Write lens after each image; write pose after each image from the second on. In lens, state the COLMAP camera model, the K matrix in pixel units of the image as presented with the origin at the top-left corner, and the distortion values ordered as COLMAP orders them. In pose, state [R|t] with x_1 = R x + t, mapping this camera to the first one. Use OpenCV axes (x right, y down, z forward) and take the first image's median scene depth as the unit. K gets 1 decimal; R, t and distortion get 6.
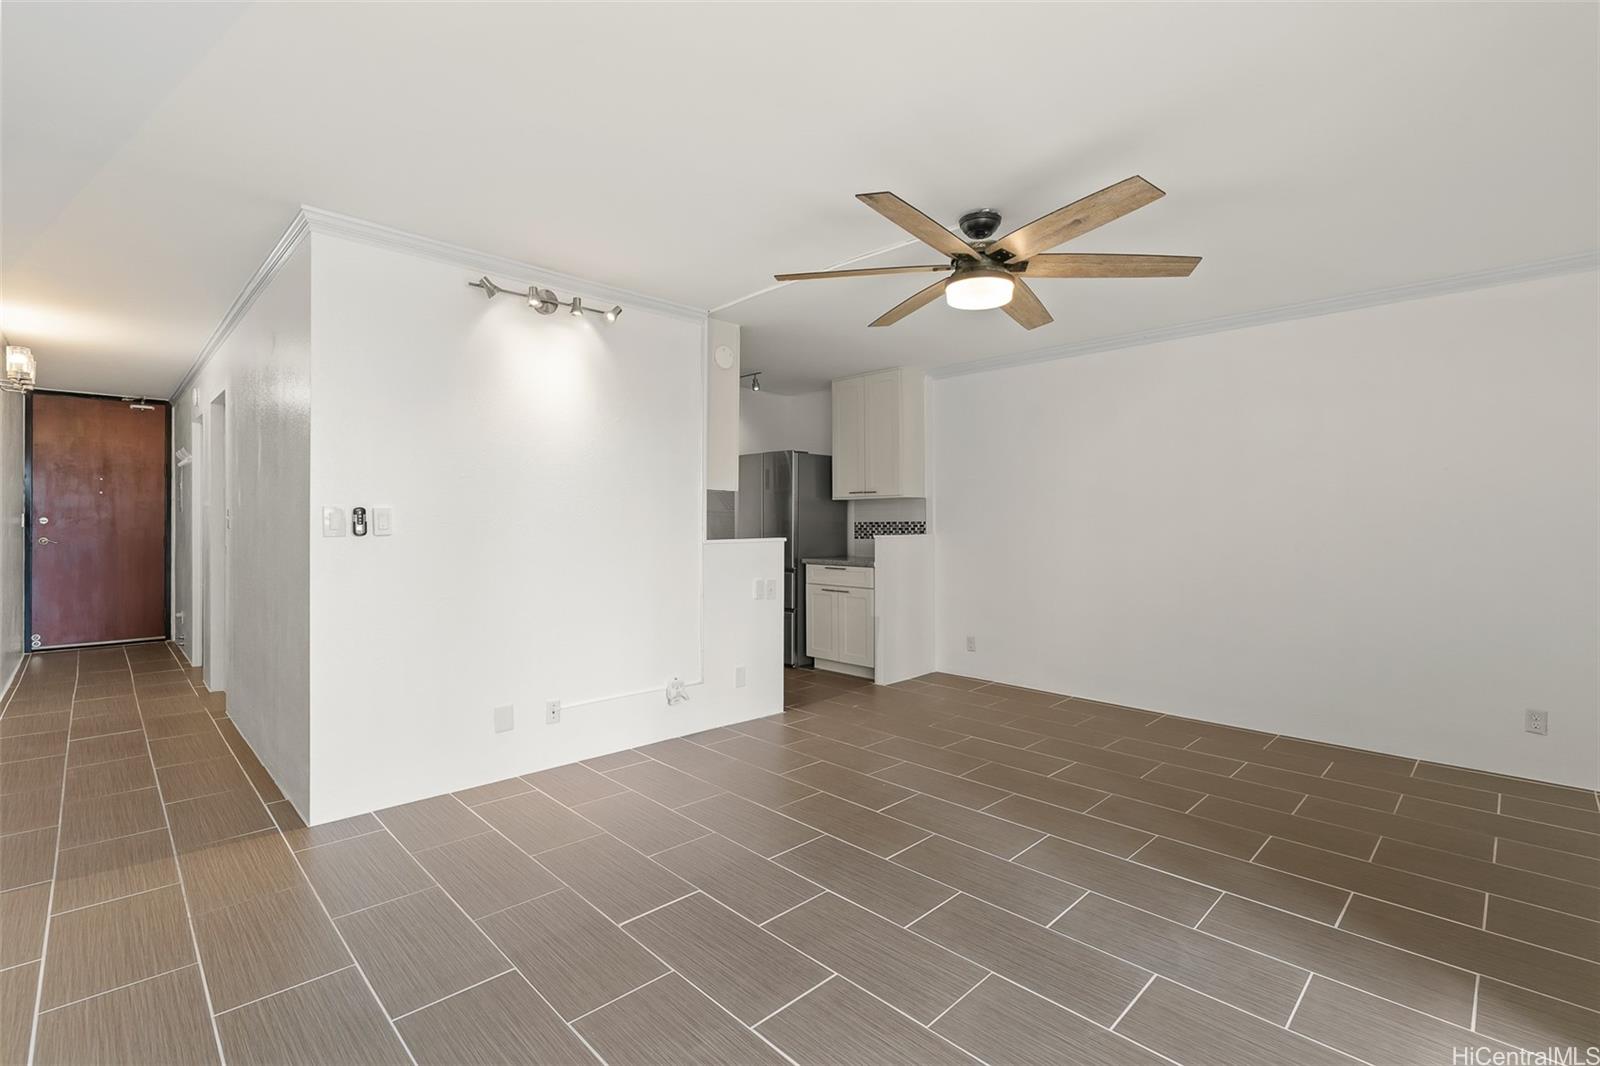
lens RADIAL K [[721.6, 0, 799.2], [0, 721.6, 513.4], [0, 0, 1]] dist [-0.003144, 0.000680]
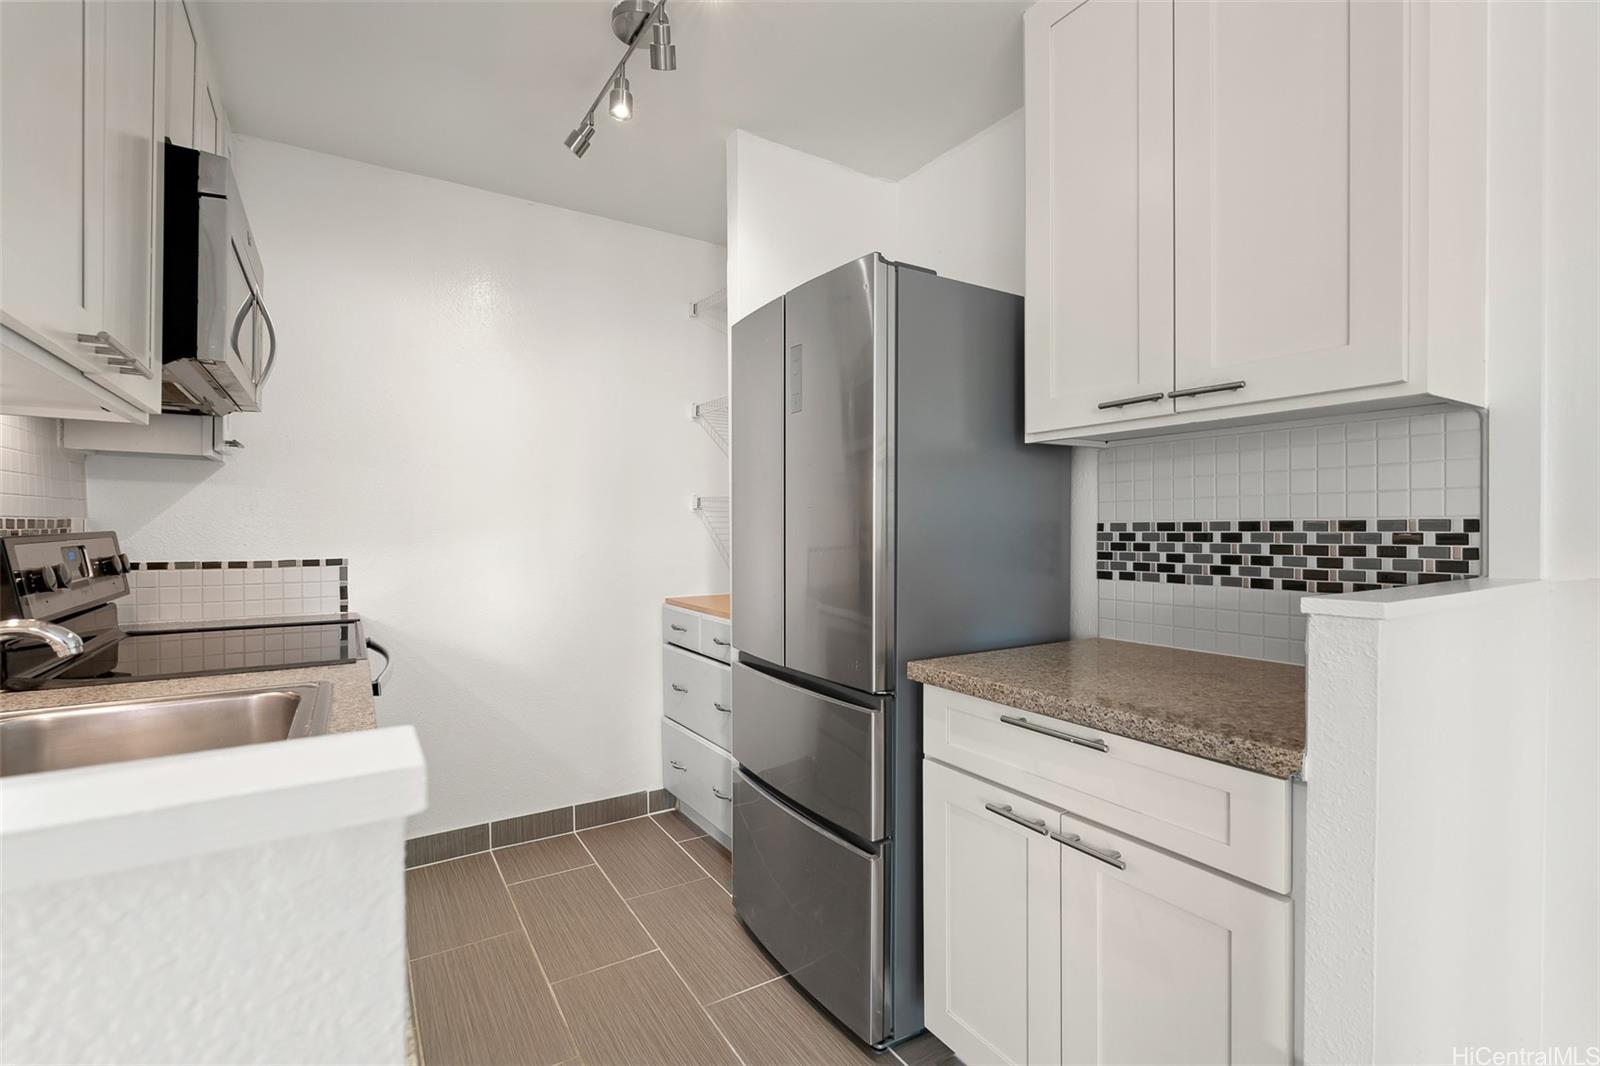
lens RADIAL K [[707.0, 0, 803.9], [0, 707.0, 529.1], [0, 0, 1]] dist [-0.004363, -0.000169]
pose [[0.985043, 0.002267, -0.172293, 0.010301], [-0.001222, 0.999980, 0.006168, 0.013814], [0.172304, -0.005865, 0.985026, 0.737025]]
